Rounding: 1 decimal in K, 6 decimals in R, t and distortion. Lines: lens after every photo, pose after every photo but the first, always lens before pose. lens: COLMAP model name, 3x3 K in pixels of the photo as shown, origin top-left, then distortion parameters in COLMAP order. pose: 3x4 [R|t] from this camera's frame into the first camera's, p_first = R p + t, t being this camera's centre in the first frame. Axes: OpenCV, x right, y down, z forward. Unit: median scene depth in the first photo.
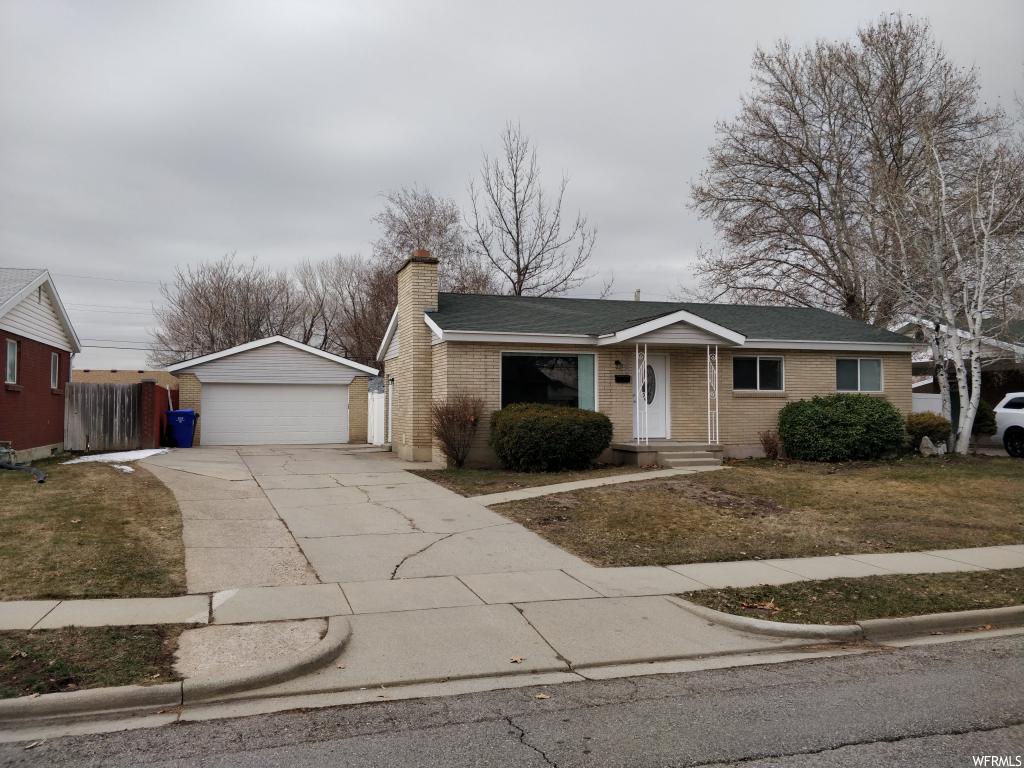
lens RADIAL K [[823.4, 0, 512.0], [0, 823.4, 384.0], [0, 0, 1]] dist [0.095878, -0.179596]
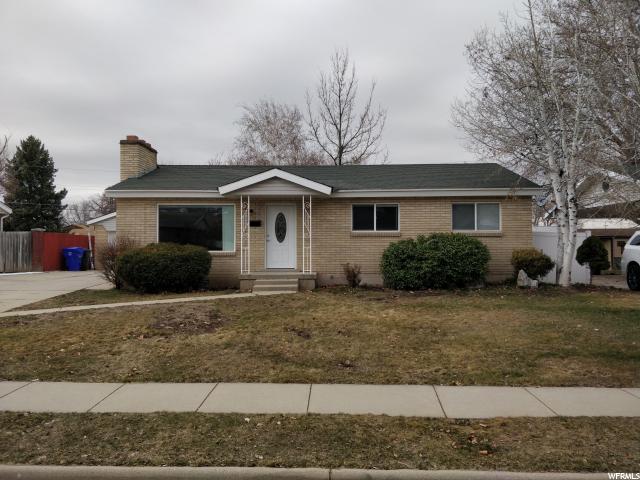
lens RADIAL K [[514.6, 0, 320.0], [0, 514.6, 240.0], [0, 0, 1]] dist [0.095878, -0.179596]
pose [[0.942958, -0.006432, -0.332849, 0.475552], [0.011894, 0.999826, 0.014373, 0.008993], [0.332699, -0.017512, 0.942870, 0.245034]]
